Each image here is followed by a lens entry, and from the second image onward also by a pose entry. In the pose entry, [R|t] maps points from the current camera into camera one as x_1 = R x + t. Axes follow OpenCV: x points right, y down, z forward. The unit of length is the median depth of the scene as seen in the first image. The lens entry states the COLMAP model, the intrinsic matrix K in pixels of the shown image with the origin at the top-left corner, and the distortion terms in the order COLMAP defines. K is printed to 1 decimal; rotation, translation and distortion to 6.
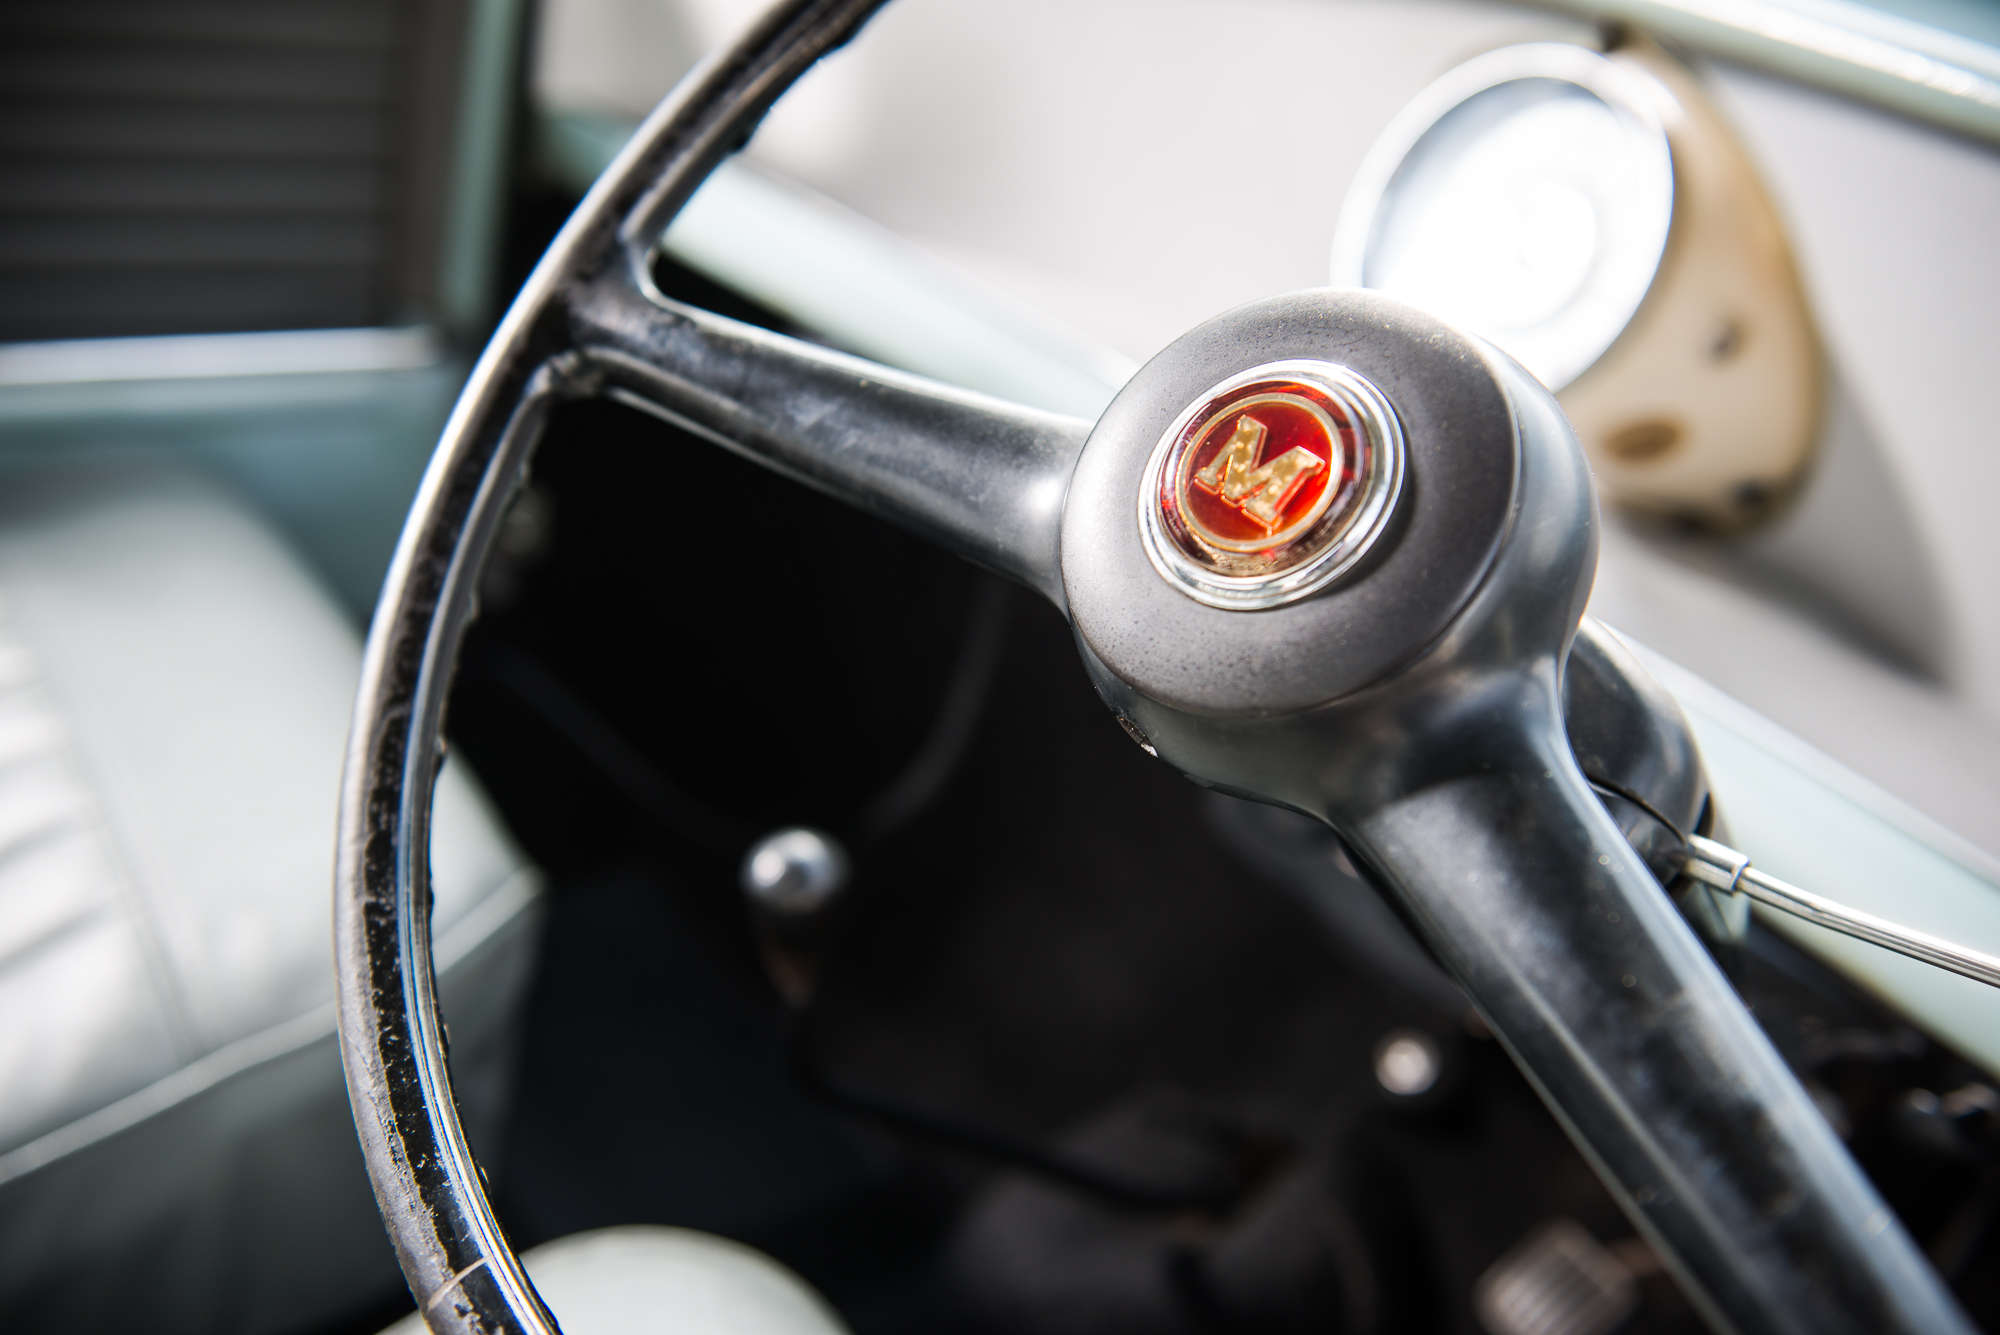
lens RADIAL K [[2171.6, 0, 1002.4], [0, 2171.6, 665.5], [0, 0, 1]] dist [-0.011360, 0.000000]
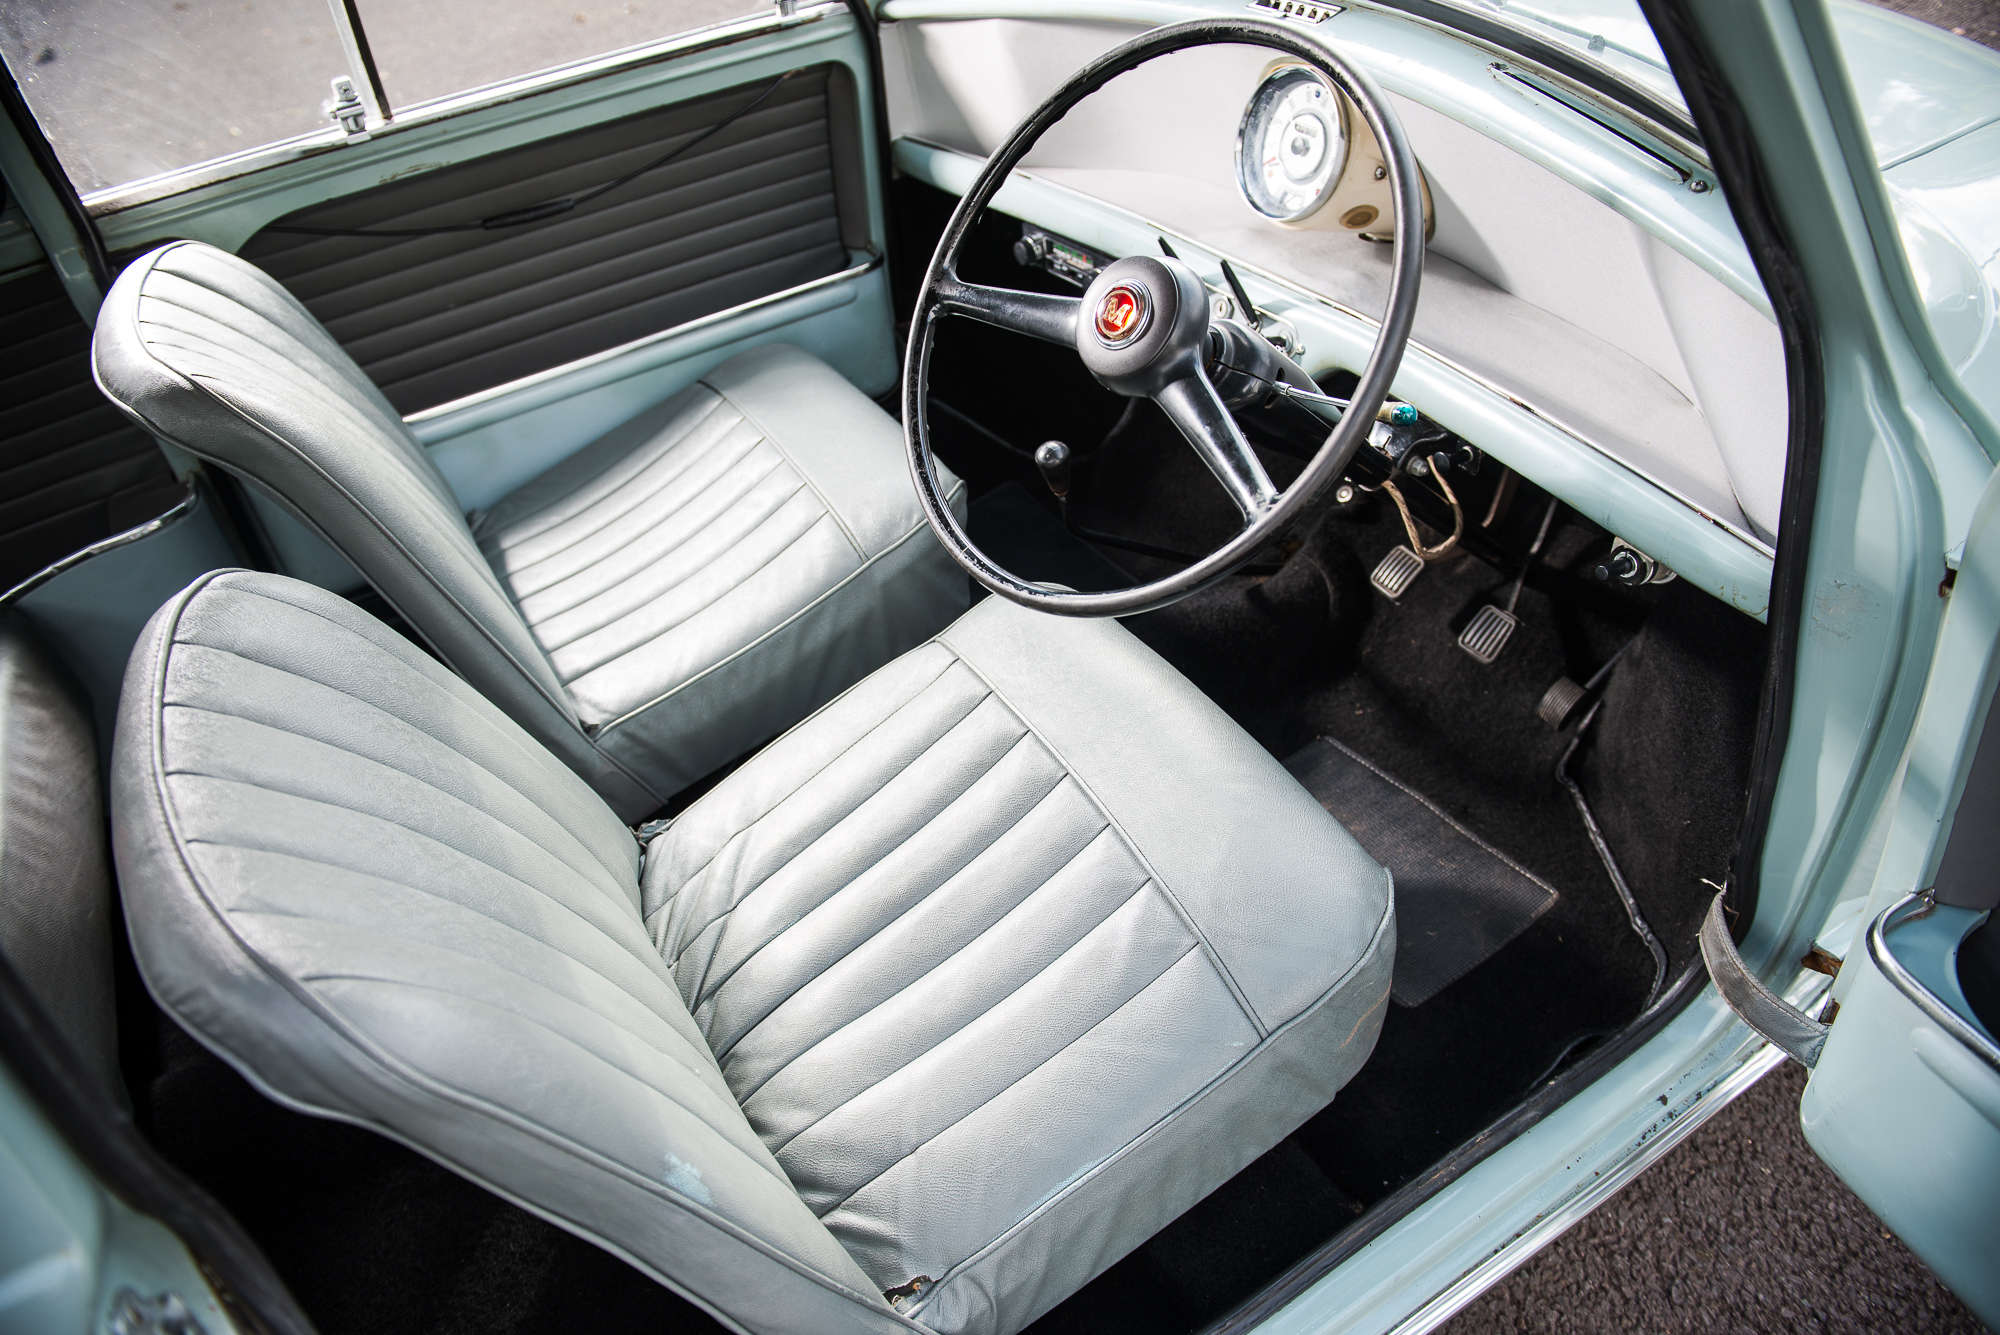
lens RADIAL K [[1376.1, 0, 1003.5], [0, 1376.1, 669.4], [0, 0, 1]] dist [-0.002880, -0.000070]
pose [[0.964741, -0.166336, -0.203979, 0.233860], [0.206760, 0.958501, 0.196280, -0.001536], [0.162866, -0.231535, 0.959097, -1.131355]]
